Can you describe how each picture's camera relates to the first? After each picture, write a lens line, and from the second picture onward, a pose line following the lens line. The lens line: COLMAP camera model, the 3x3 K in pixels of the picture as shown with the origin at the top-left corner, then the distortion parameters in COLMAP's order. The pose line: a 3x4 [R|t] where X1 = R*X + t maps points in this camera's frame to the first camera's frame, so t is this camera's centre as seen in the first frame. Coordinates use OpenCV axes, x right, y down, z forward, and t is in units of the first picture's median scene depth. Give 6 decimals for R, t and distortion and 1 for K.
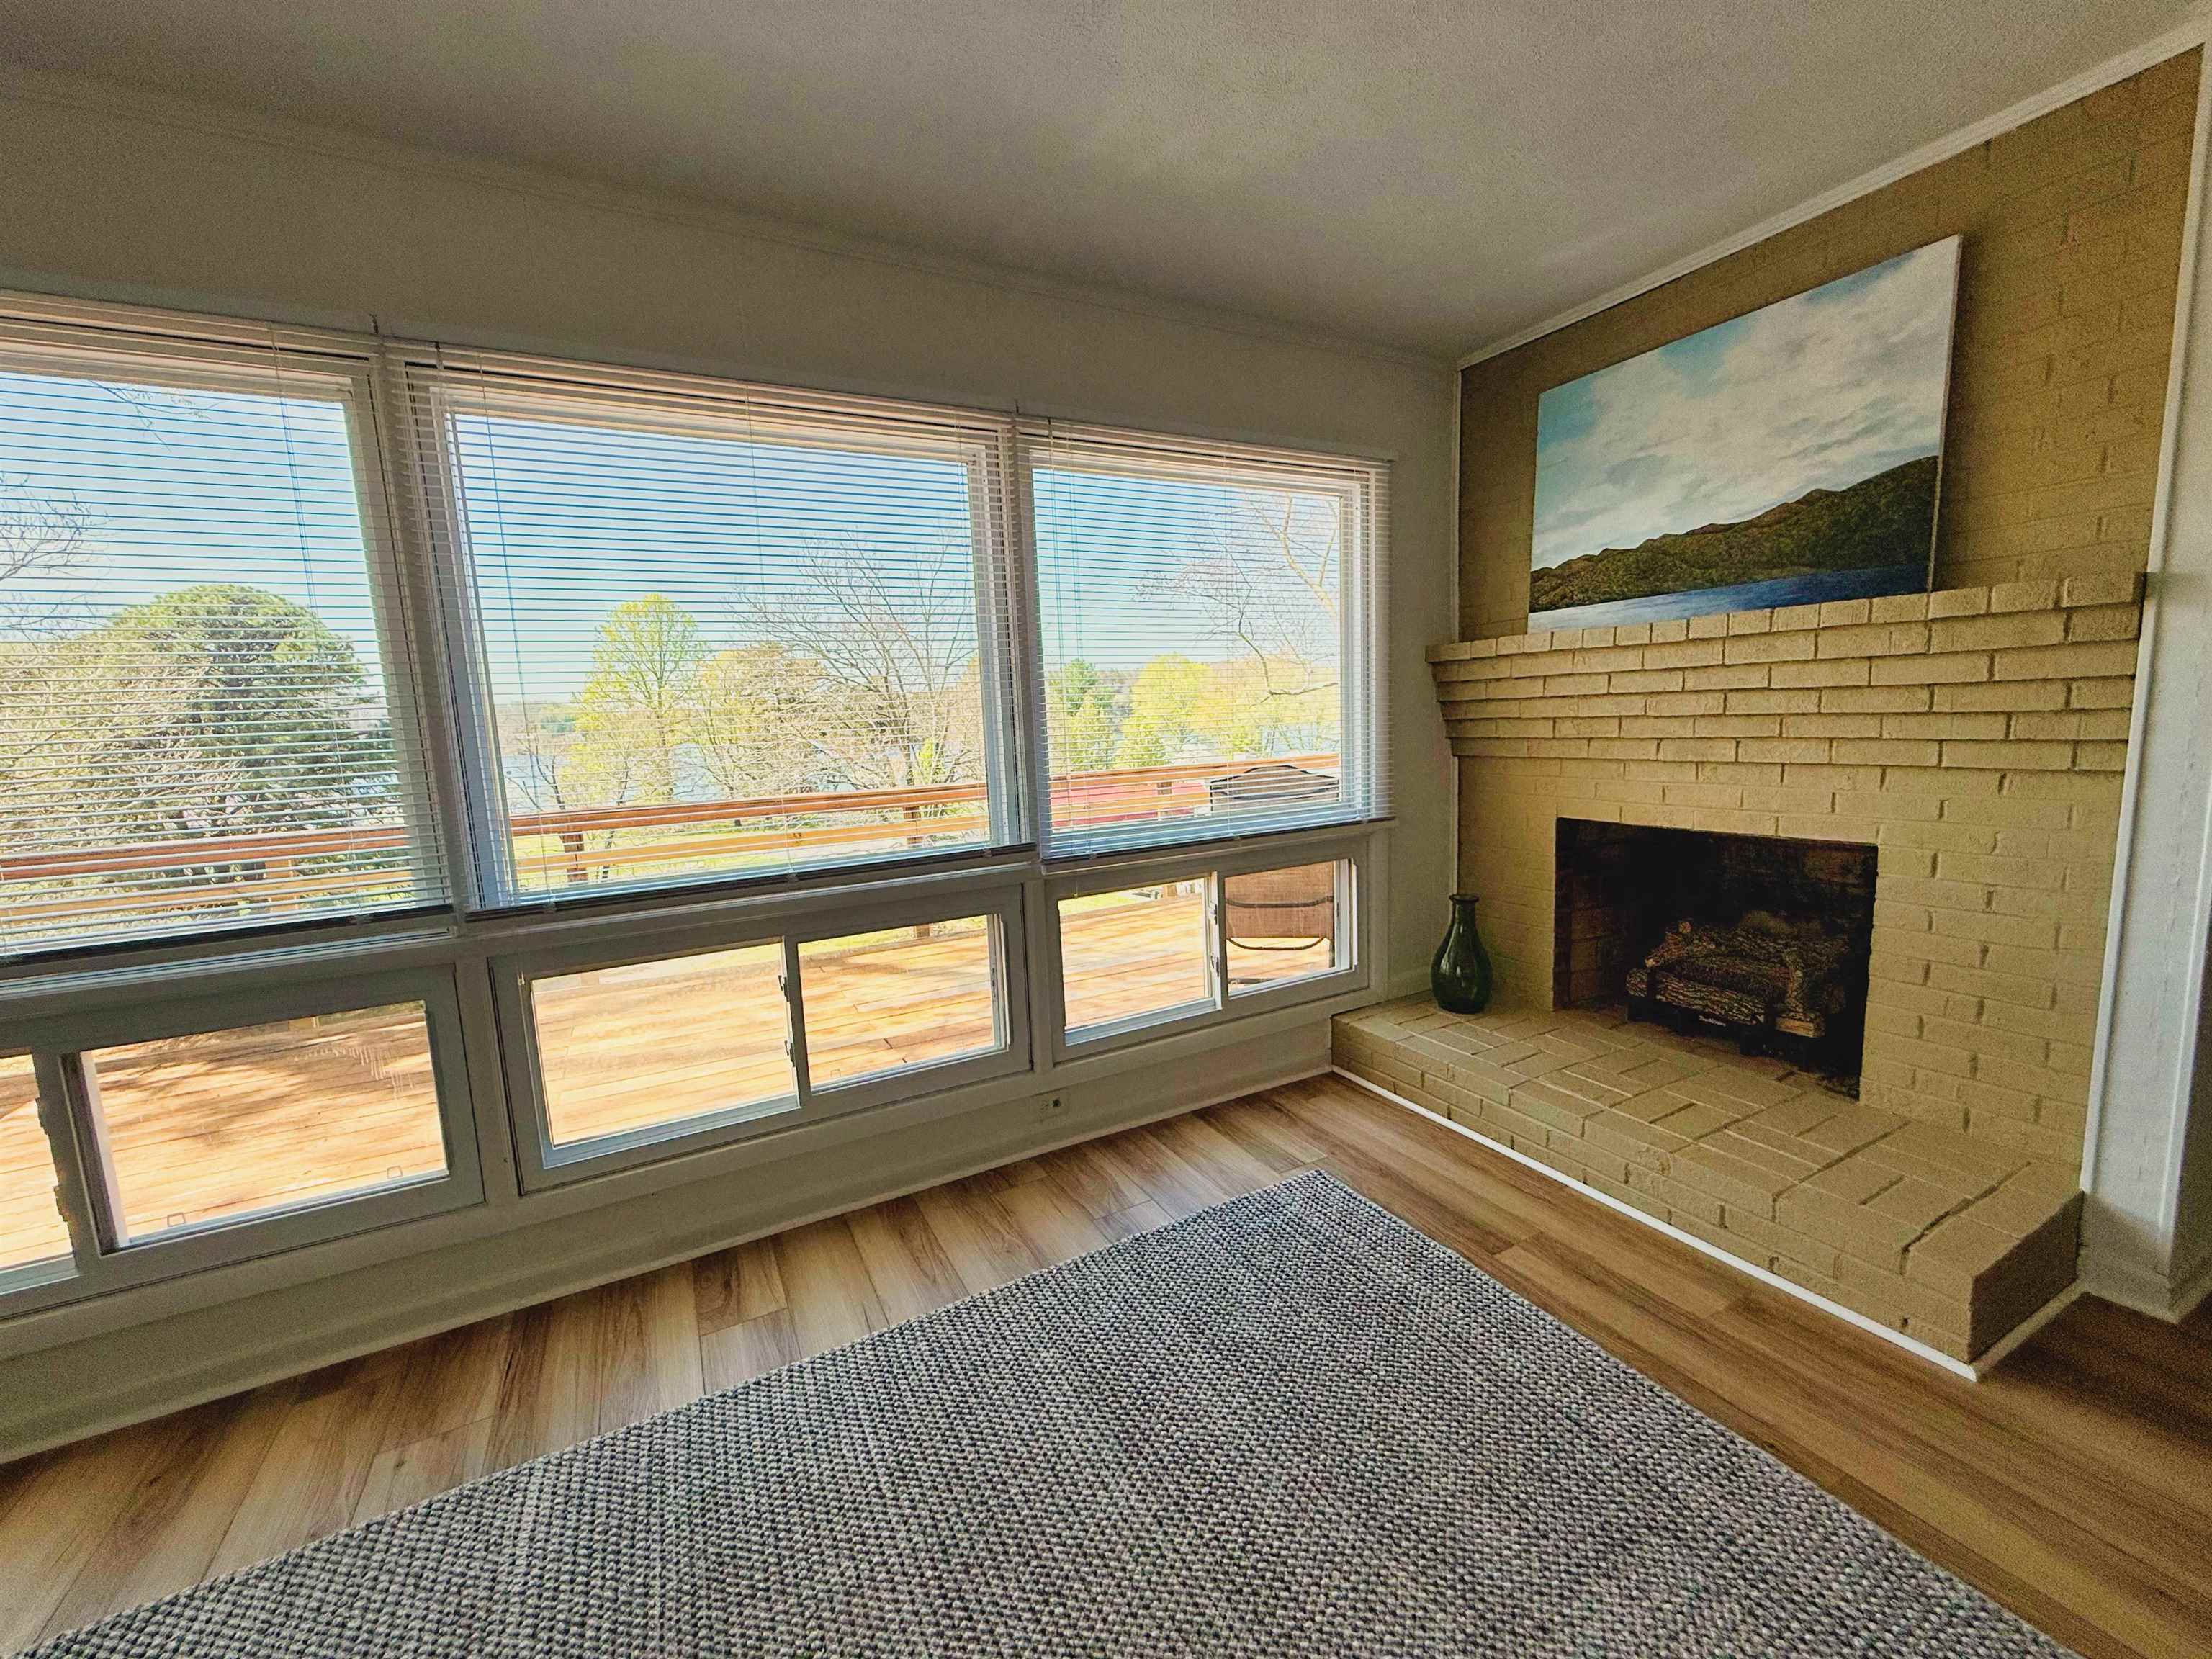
lens RADIAL K [[884.4, 0, 1106.0], [0, 884.4, 829.5], [0, 0, 1]] dist [0.001329, 0.000164]
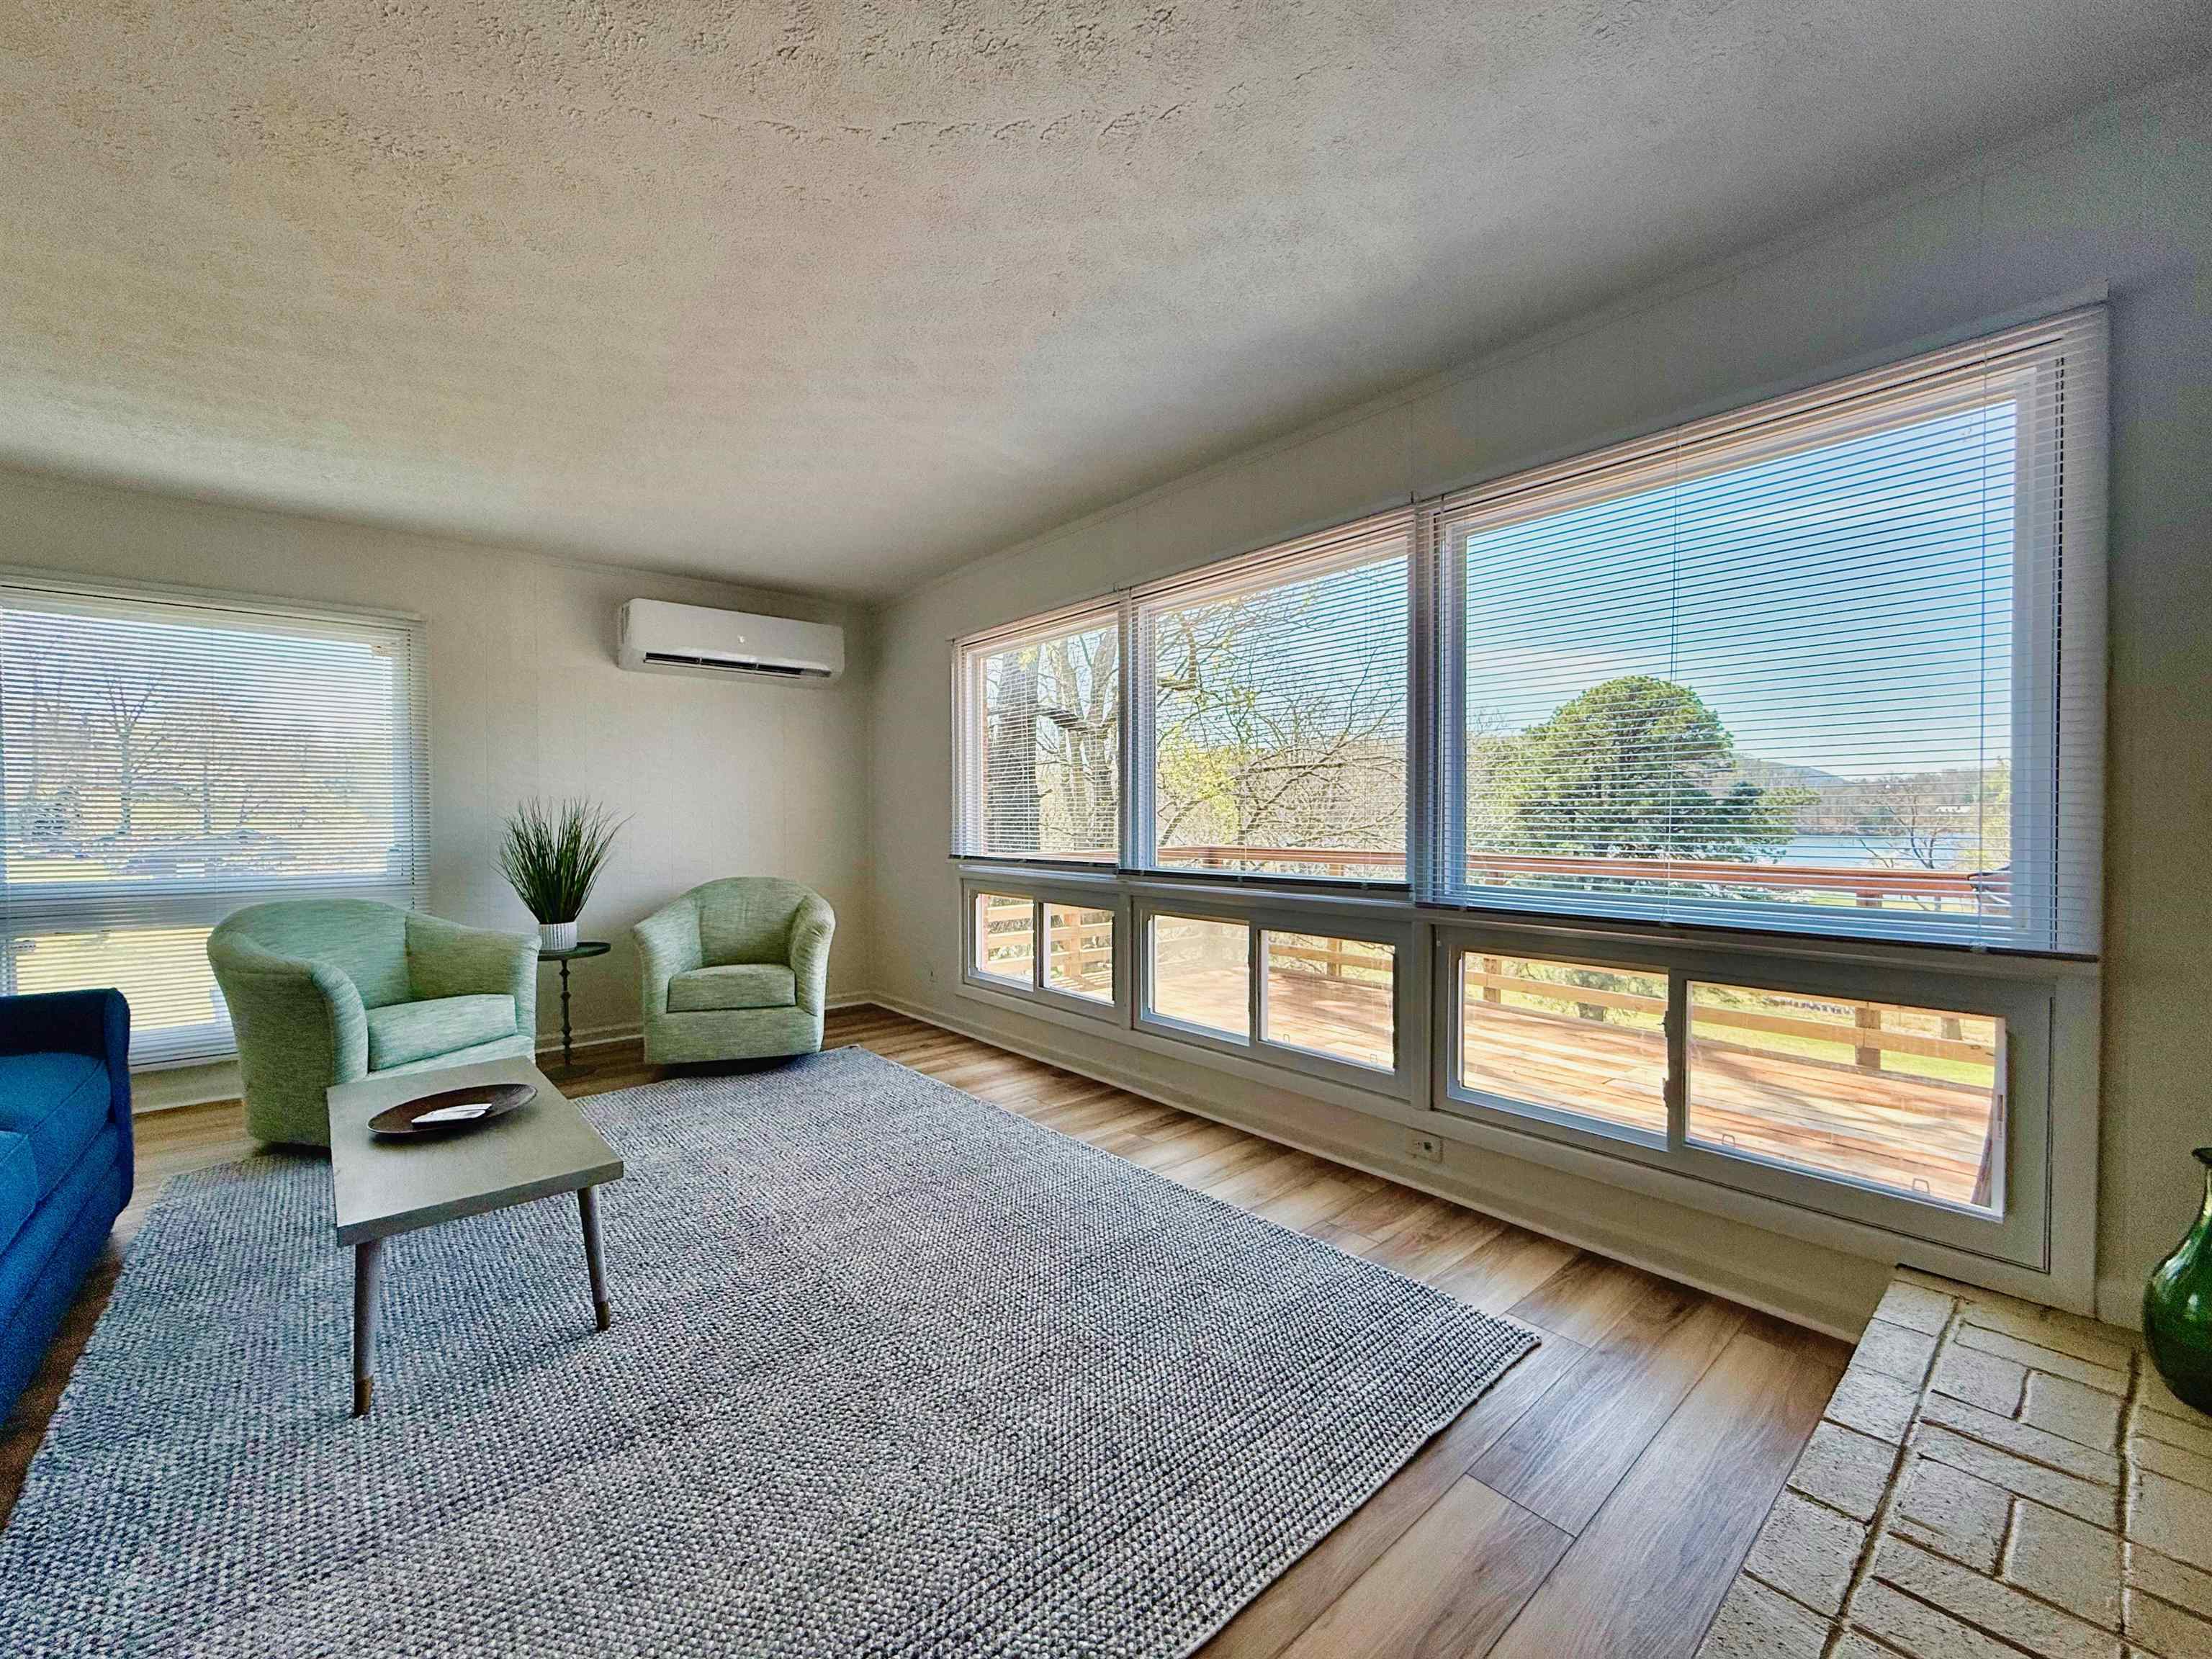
lens RADIAL K [[884.4, 0, 1106.0], [0, 884.4, 829.5], [0, 0, 1]] dist [0.001329, 0.000164]
pose [[0.221598, 0.058750, -0.973367, 0.896431], [-0.132558, 0.990733, 0.029620, -0.035957], [0.966086, 0.122464, 0.227333, 0.394398]]
